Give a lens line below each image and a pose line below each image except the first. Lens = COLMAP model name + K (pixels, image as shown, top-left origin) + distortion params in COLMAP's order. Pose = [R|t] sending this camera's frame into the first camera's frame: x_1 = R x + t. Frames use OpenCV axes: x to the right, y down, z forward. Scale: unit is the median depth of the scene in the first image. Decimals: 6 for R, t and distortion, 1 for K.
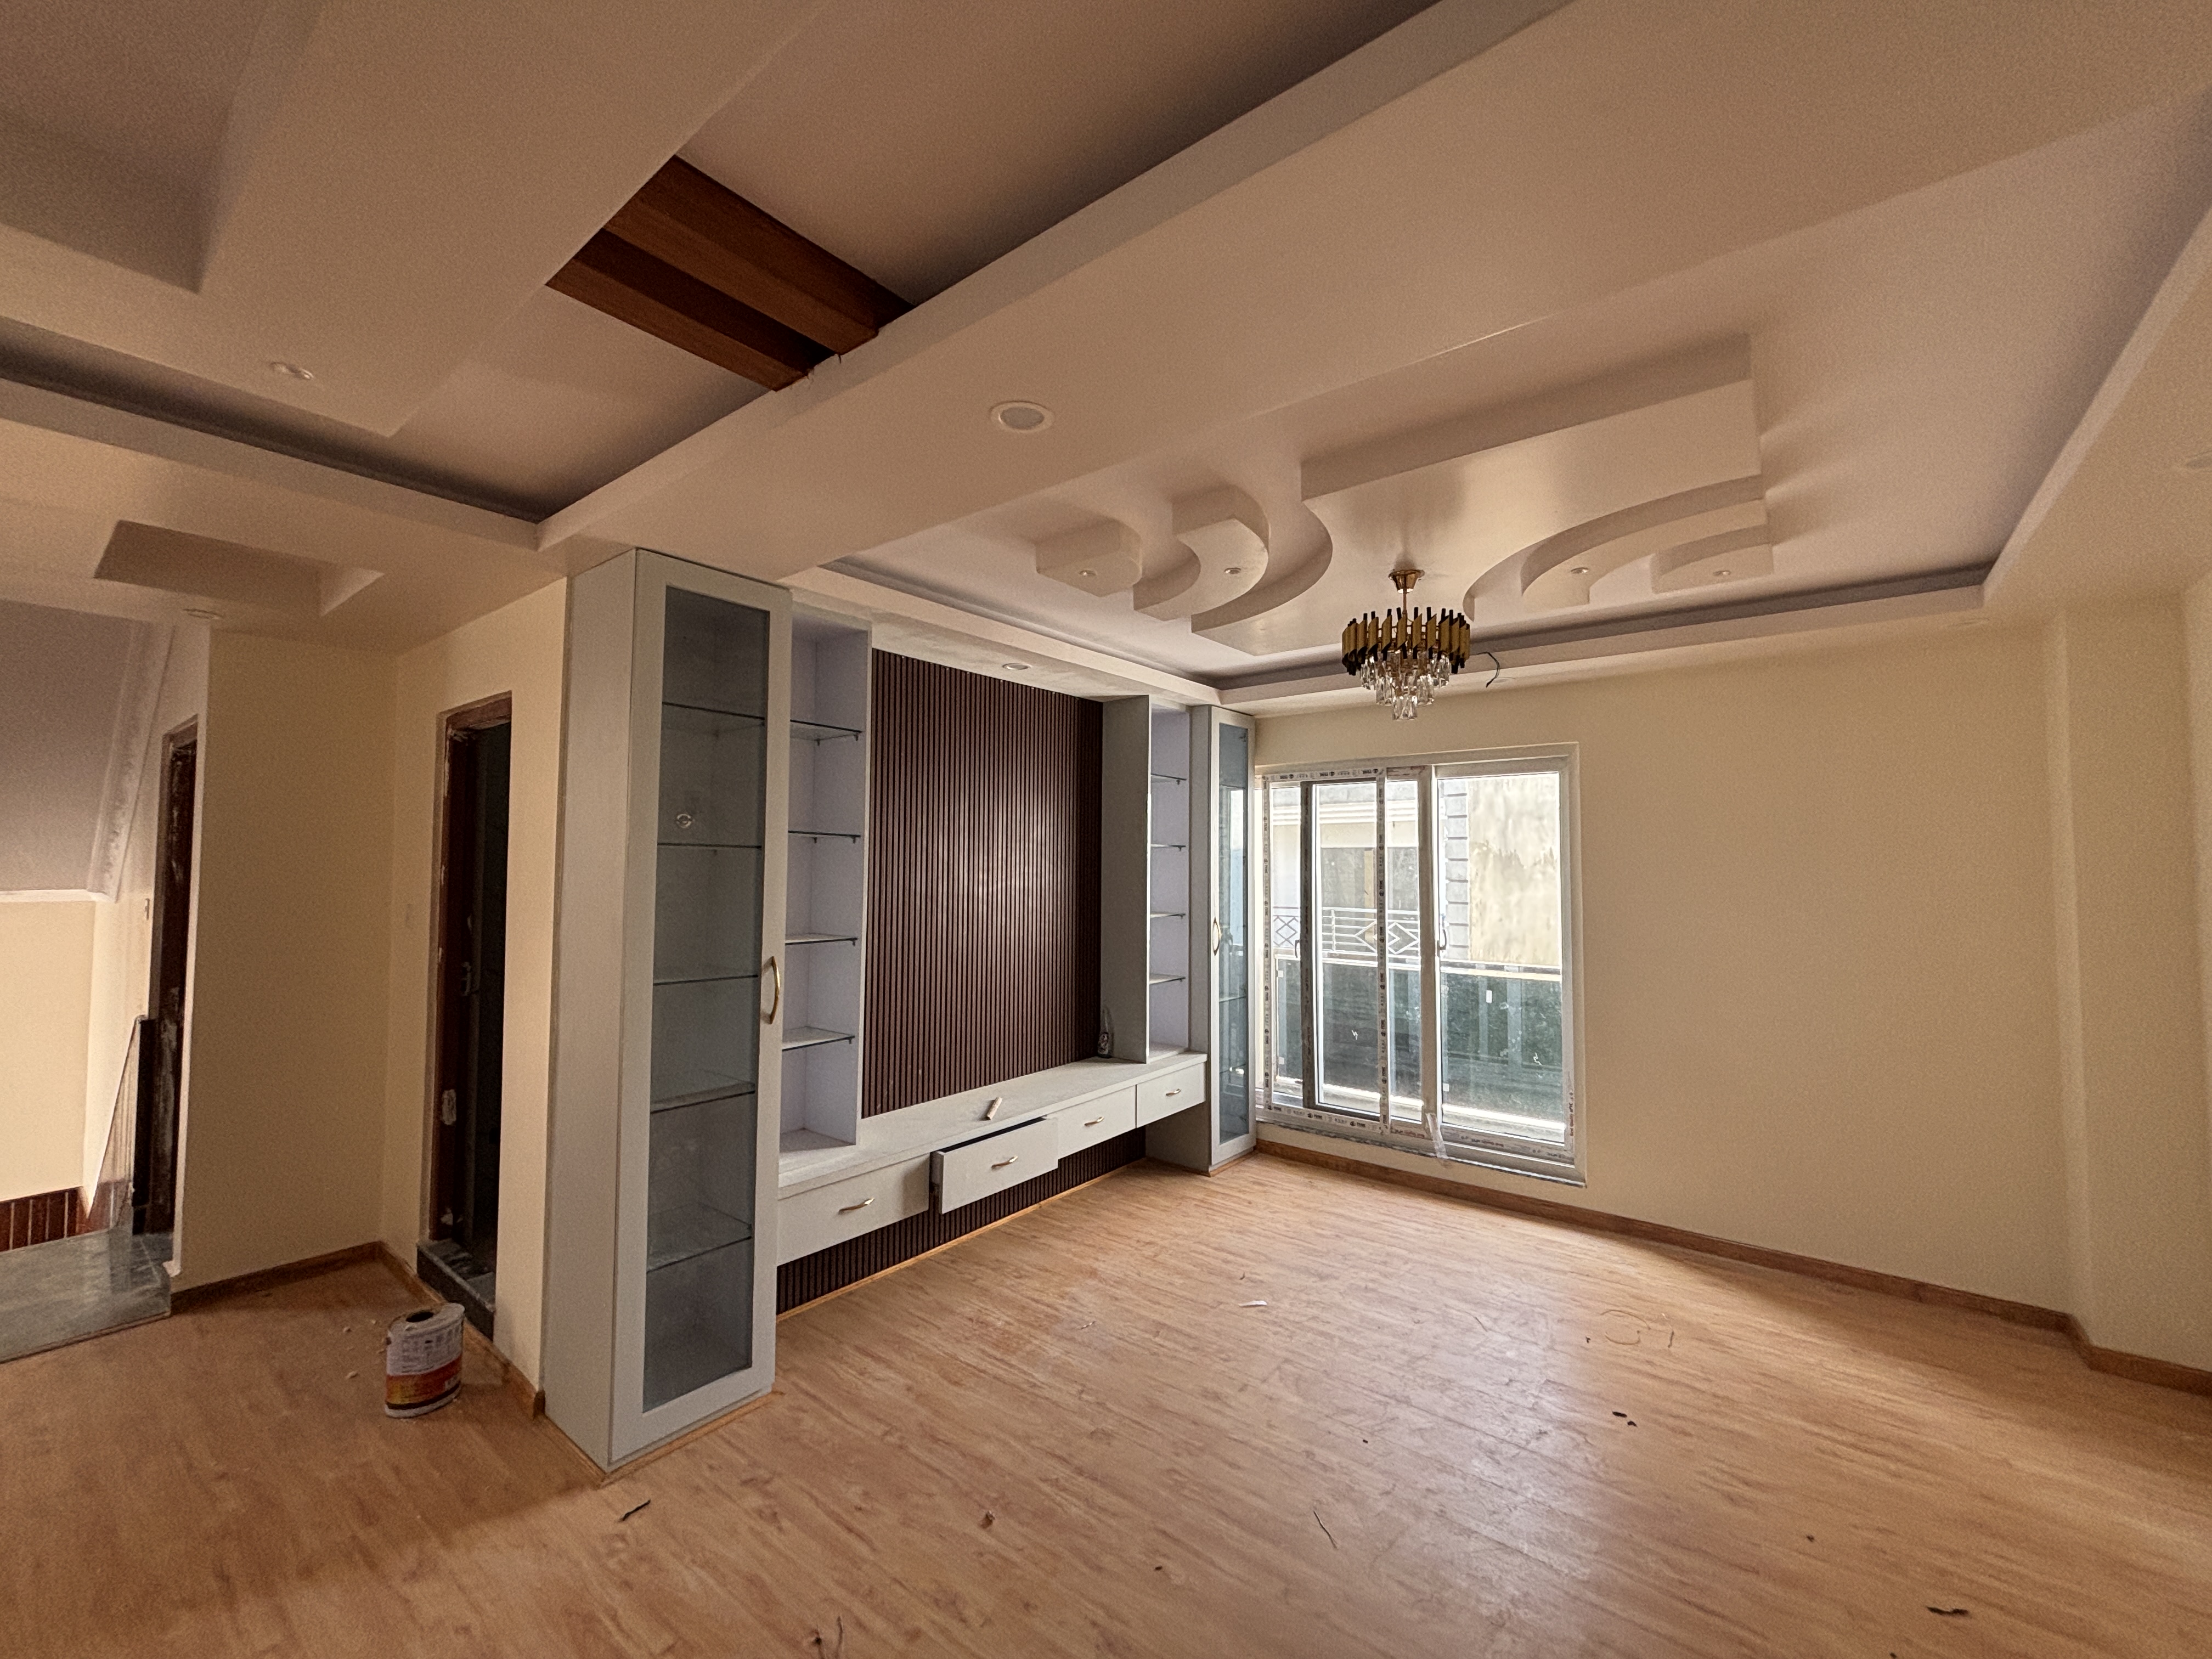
lens RADIAL K [[890.7, 0, 1112.3], [0, 890.7, 828.2], [0, 0, 1]] dist [-0.003427, 0.001160]
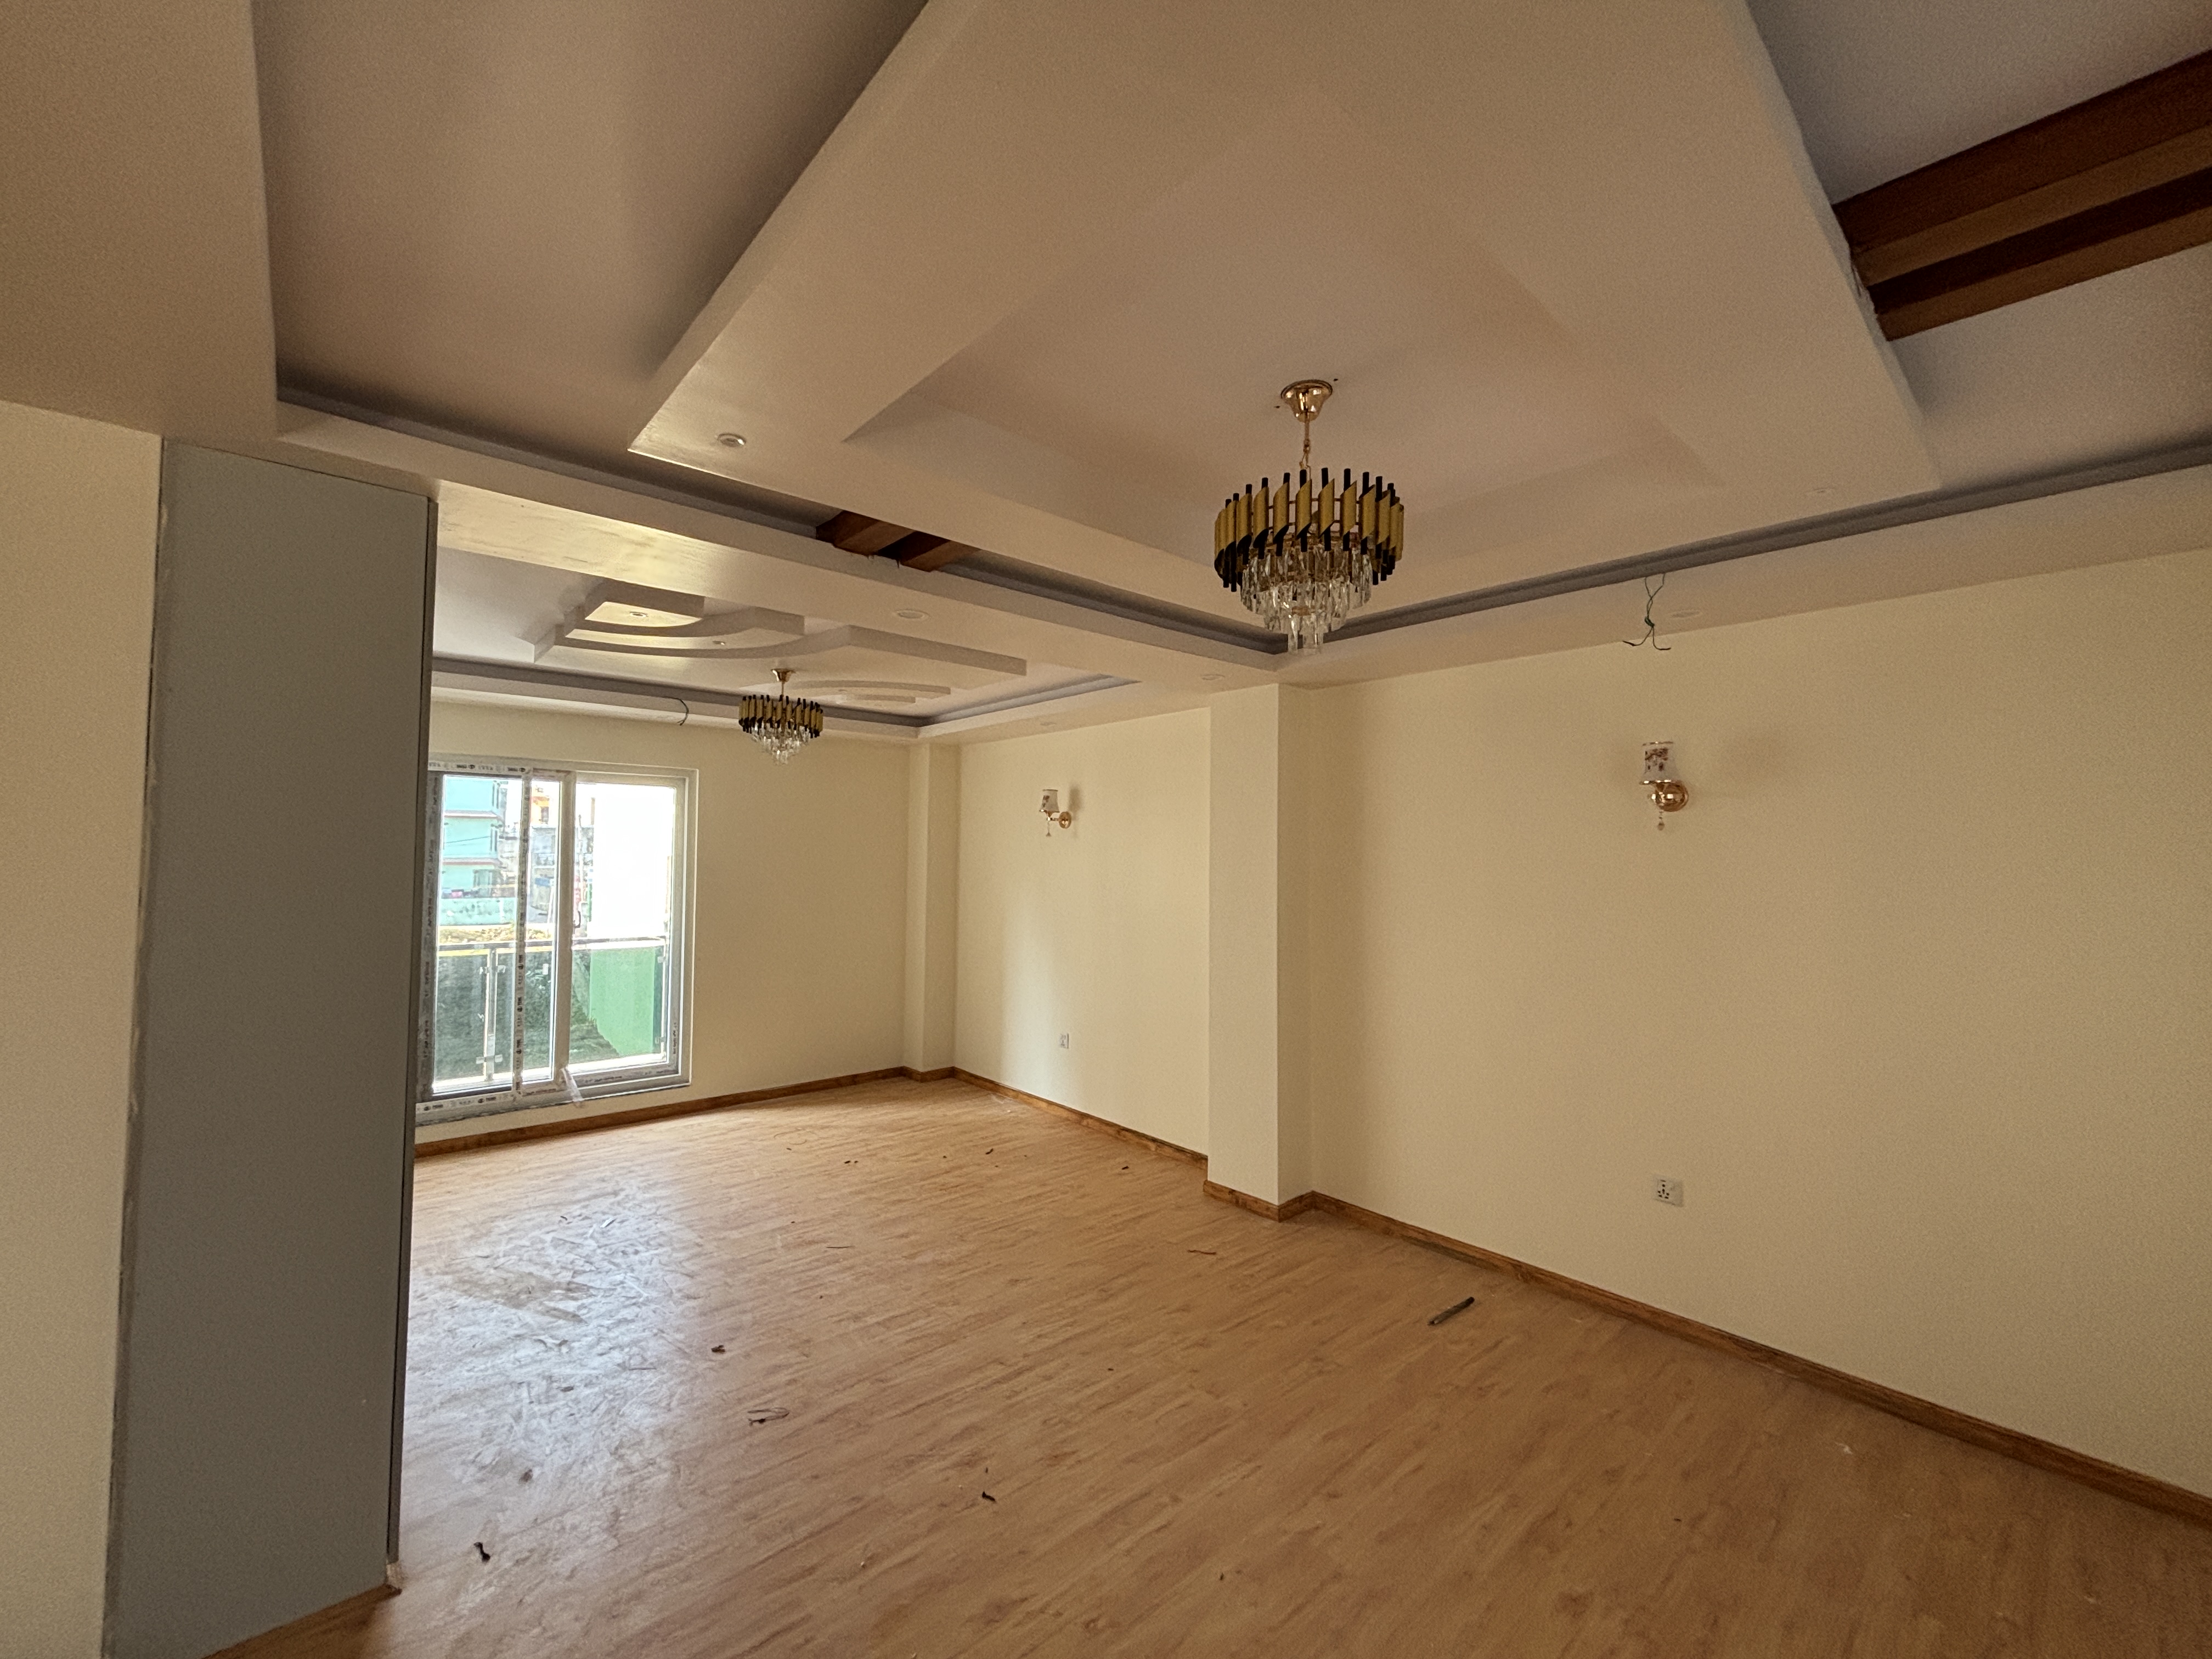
lens RADIAL K [[890.7, 0, 1113.1], [0, 890.7, 831.3], [0, 0, 1]] dist [-0.003427, 0.001160]
pose [[0.169672, 0.027495, 0.985117, -0.806844], [-0.060083, 0.998040, -0.017508, -0.016316], [-0.983667, -0.056218, 0.170992, 0.125267]]
